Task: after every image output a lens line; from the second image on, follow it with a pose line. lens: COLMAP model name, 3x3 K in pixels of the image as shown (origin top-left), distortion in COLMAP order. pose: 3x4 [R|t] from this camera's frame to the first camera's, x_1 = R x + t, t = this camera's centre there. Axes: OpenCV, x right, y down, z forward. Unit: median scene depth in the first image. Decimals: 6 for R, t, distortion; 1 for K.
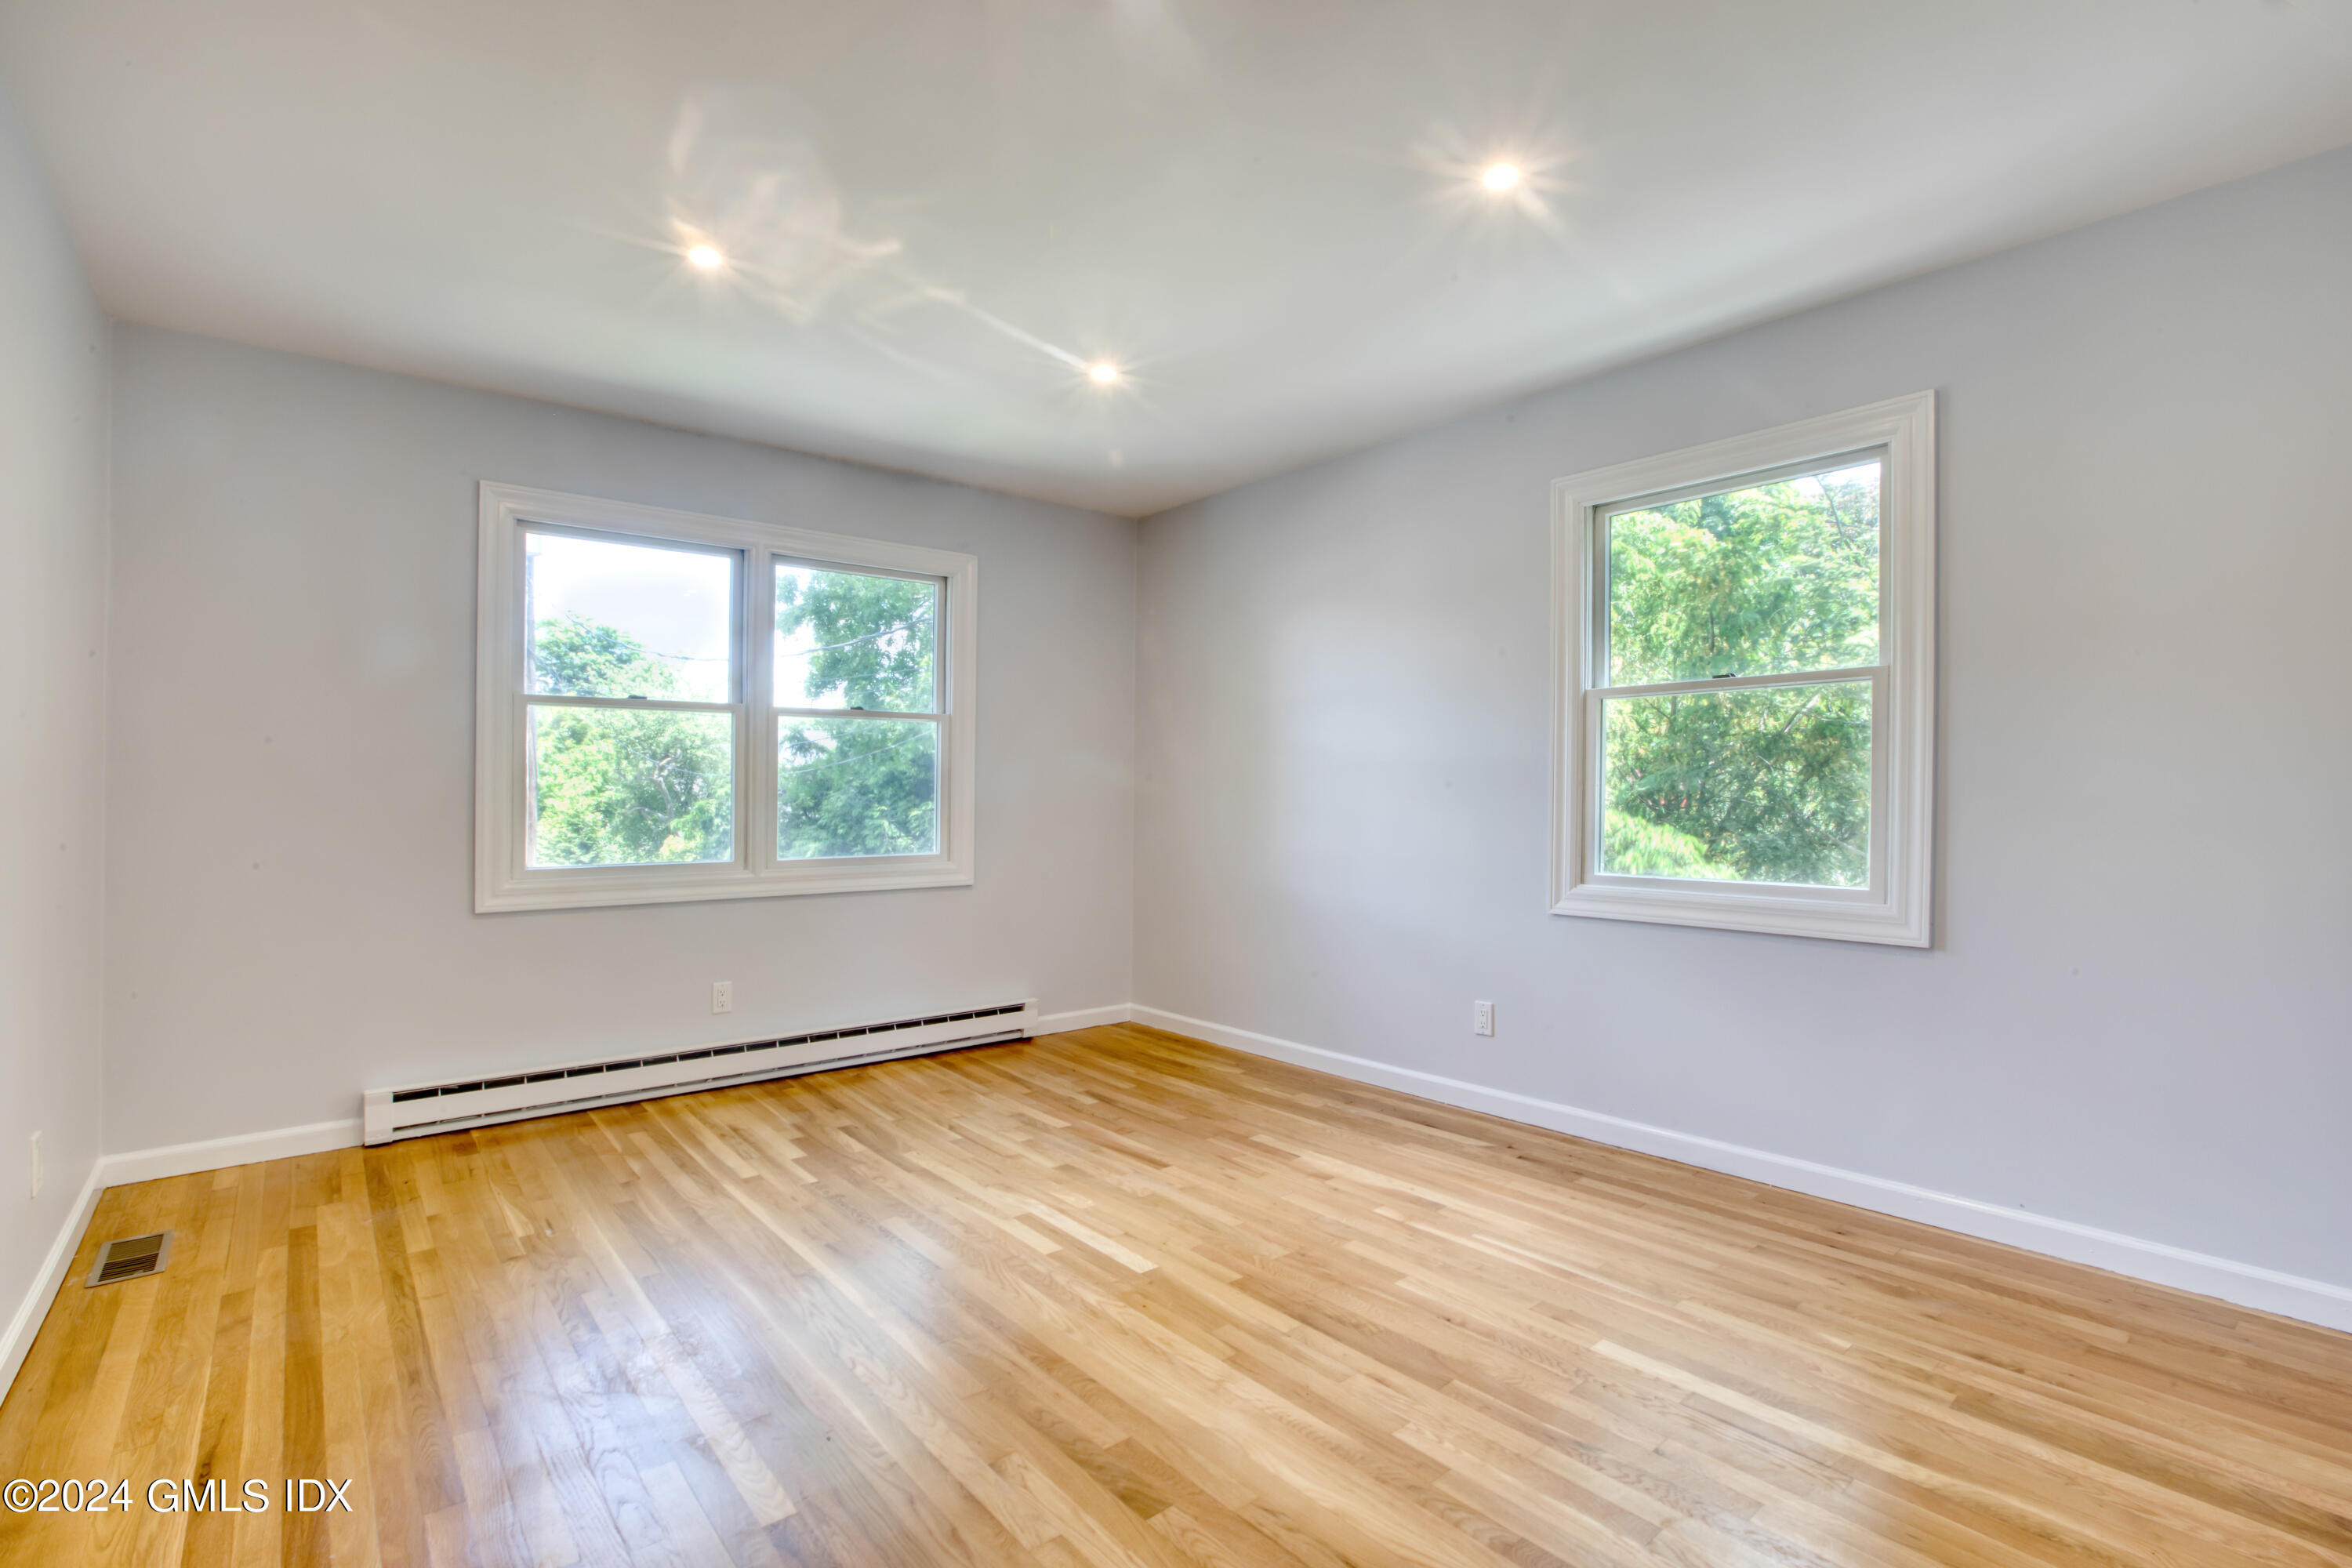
lens RADIAL K [[1145.3, 0, 1171.5], [0, 1145.3, 792.4], [0, 0, 1]] dist [-0.036975, 0.011540]
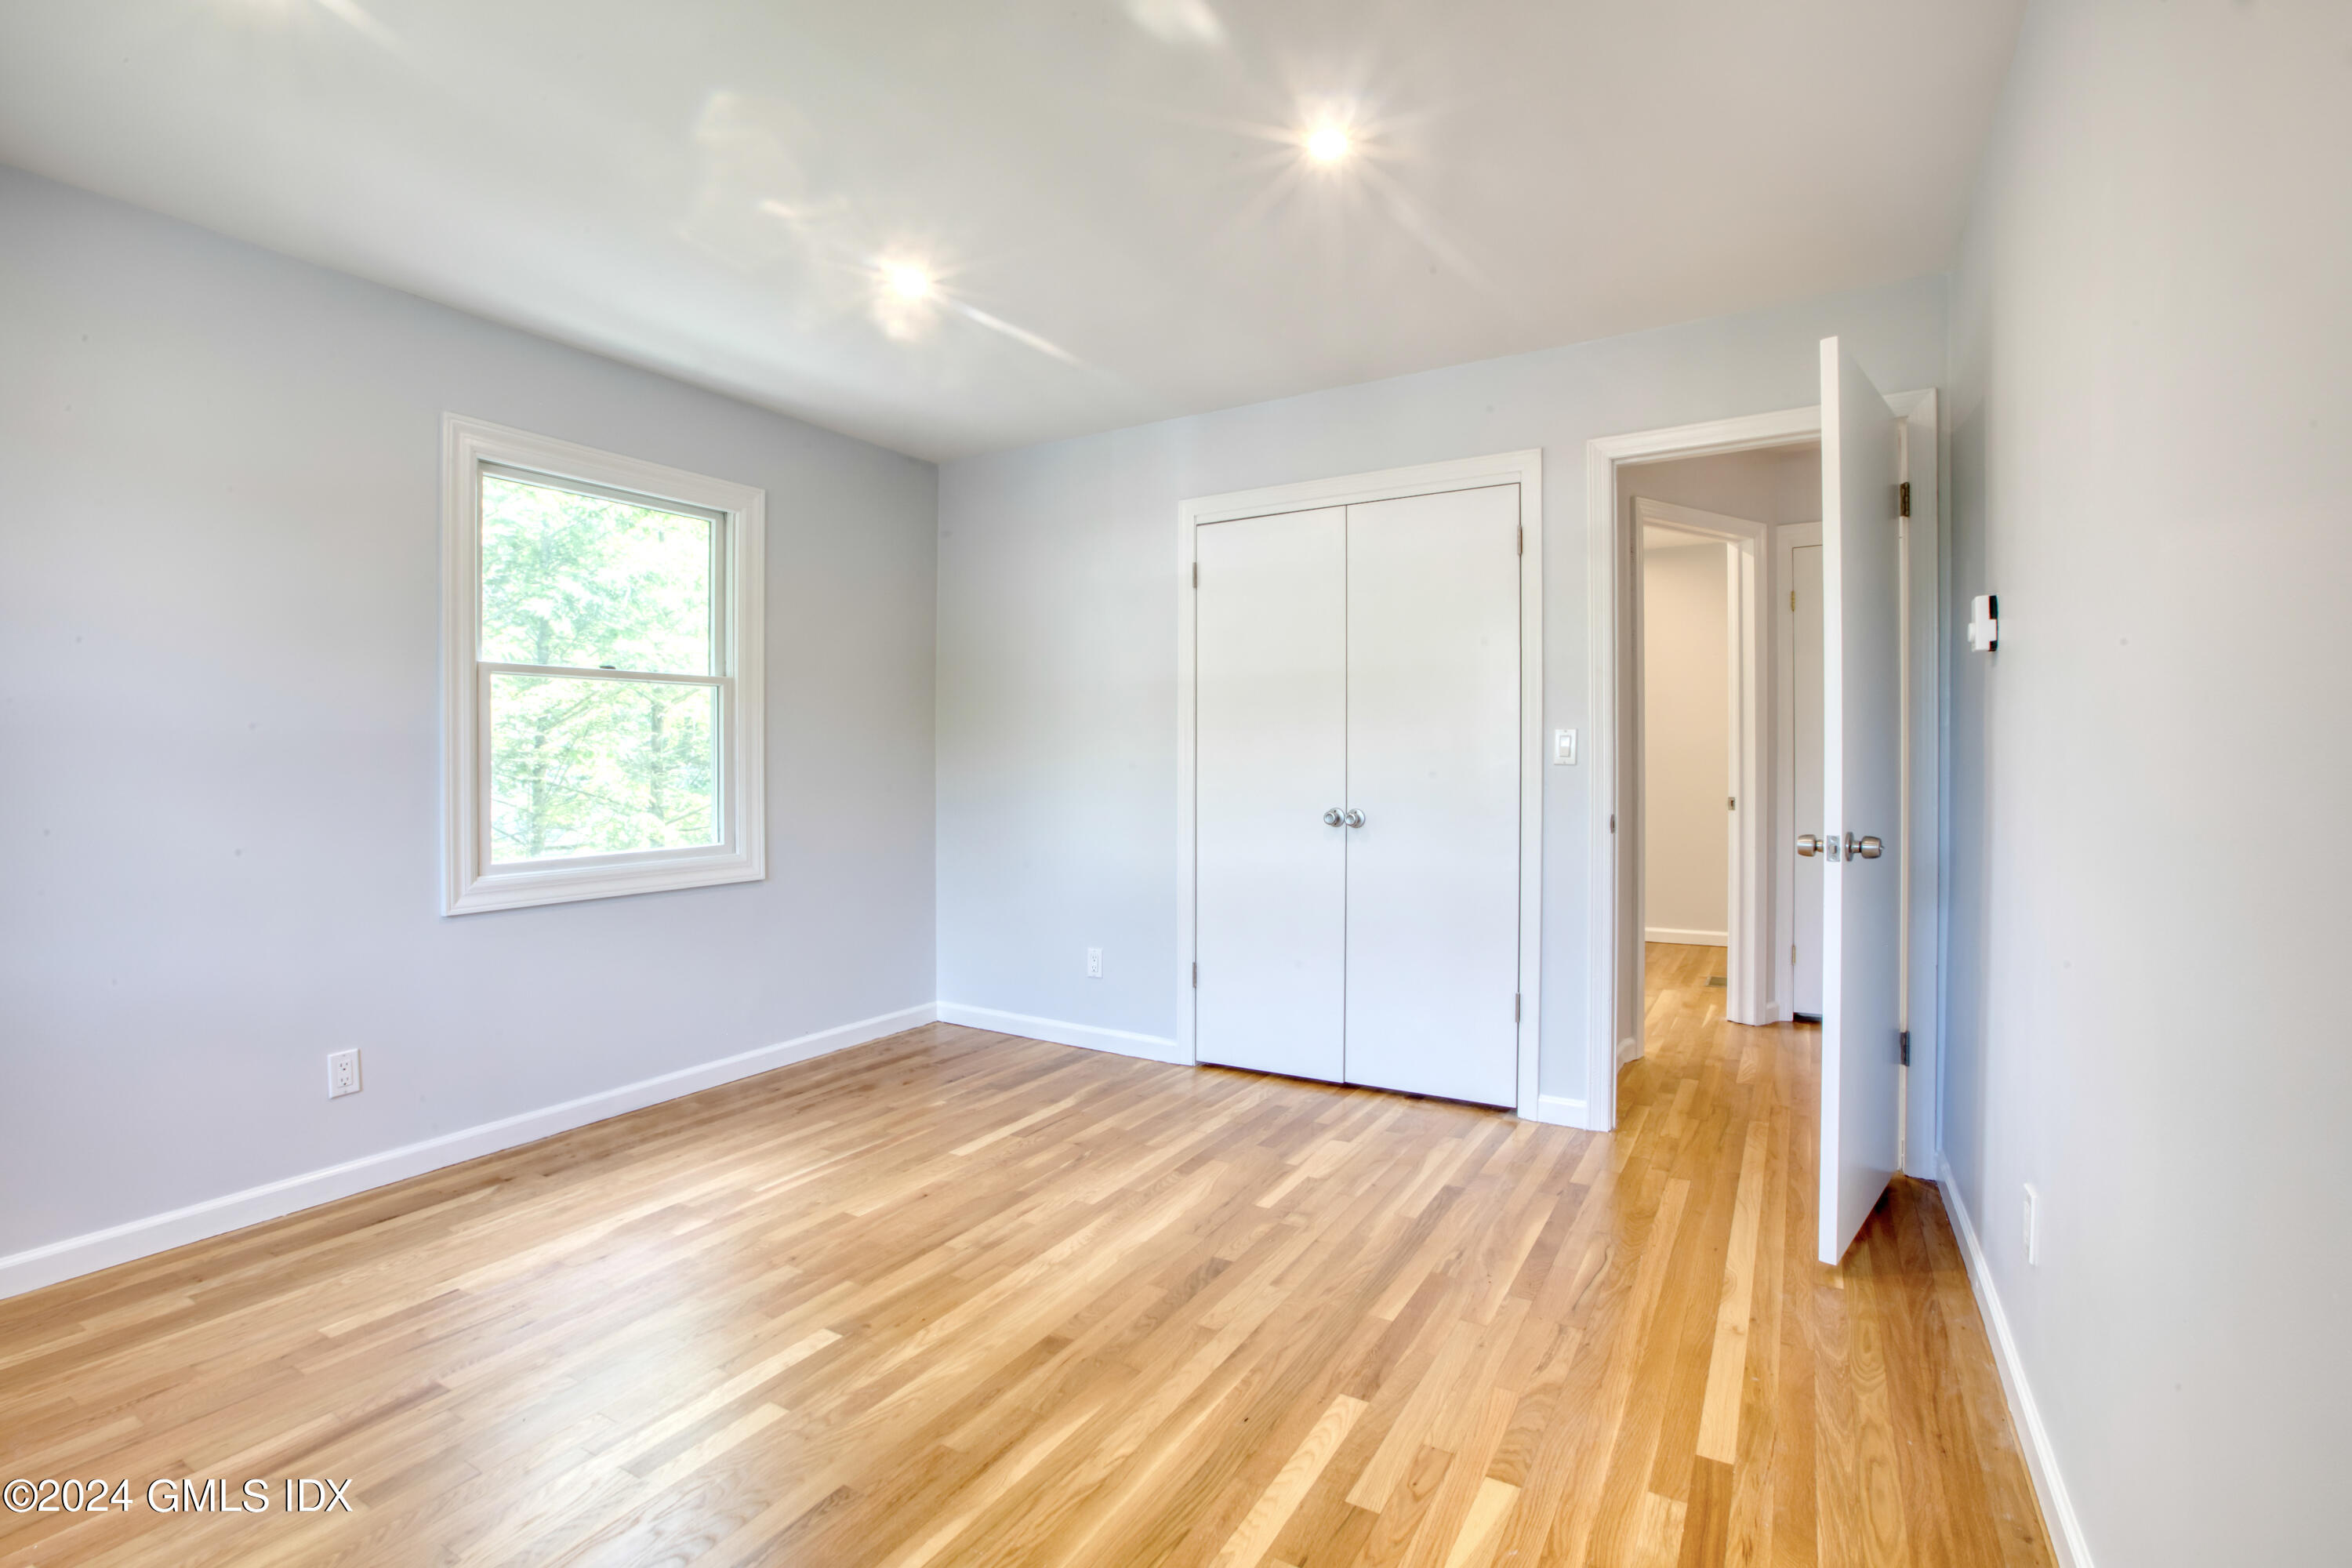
lens RADIAL K [[1168.6, 0, 1224.6], [0, 1168.6, 765.4], [0, 0, 1]] dist [-0.037520, 0.013315]
pose [[-0.418956, 0.001168, 0.908006, -0.889162], [0.006408, 0.999978, 0.001670, -0.006422], [-0.907984, 0.006518, -0.418954, 1.043072]]
